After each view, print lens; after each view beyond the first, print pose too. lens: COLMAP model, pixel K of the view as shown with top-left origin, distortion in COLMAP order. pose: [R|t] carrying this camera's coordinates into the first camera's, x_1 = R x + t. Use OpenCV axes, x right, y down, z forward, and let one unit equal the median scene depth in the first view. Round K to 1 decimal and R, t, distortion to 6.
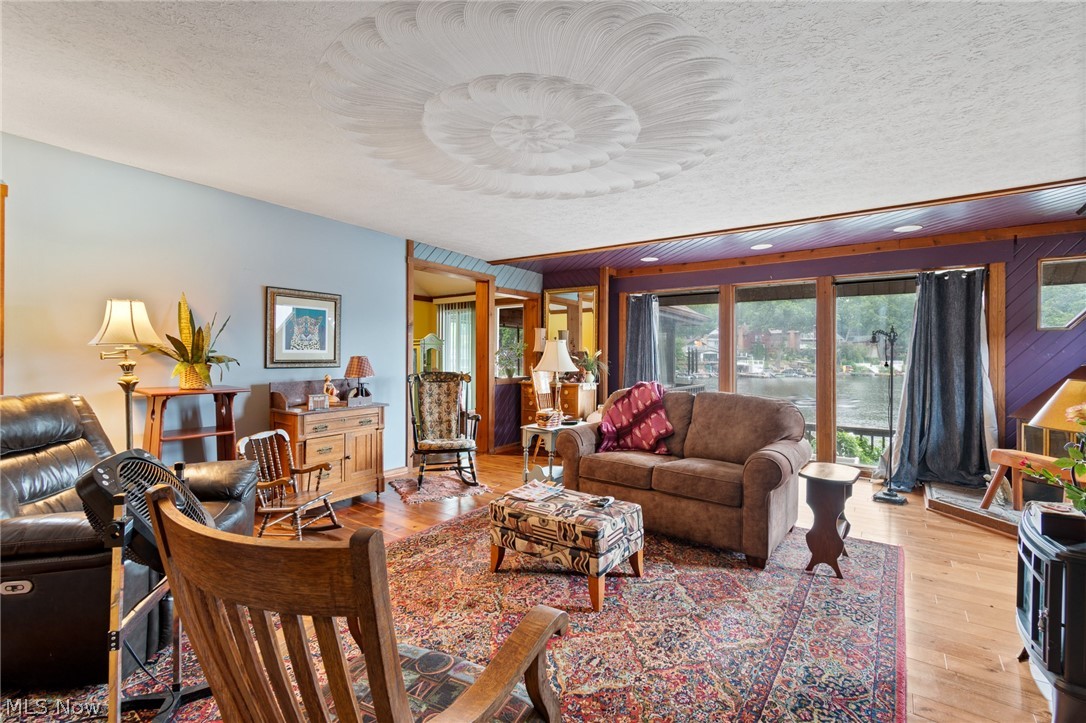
lens RADIAL K [[482.8, 0, 542.6], [0, 482.8, 361.5], [0, 0, 1]] dist [-0.000336, -0.000431]
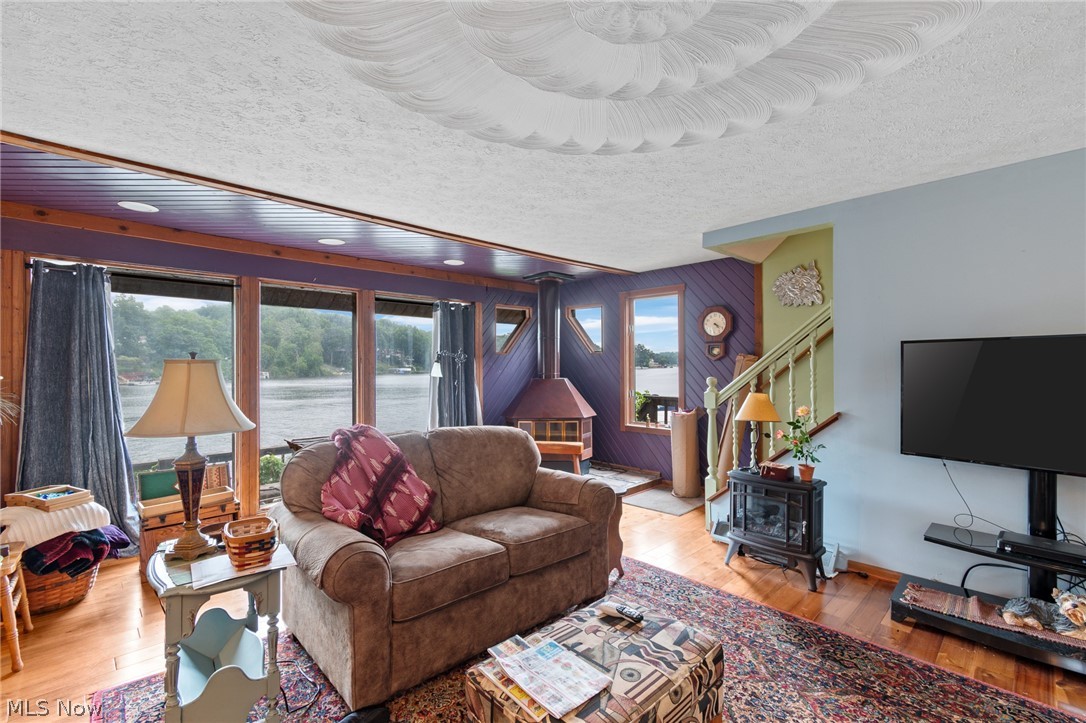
lens RADIAL K [[482.8, 0, 550.6], [0, 482.8, 366.4], [0, 0, 1]] dist [-0.000336, -0.000431]
pose [[0.164202, -0.008316, 0.986392, -0.367702], [0.014631, 0.999875, 0.005994, -0.037783], [-0.986318, 0.013447, 0.164303, 0.664655]]
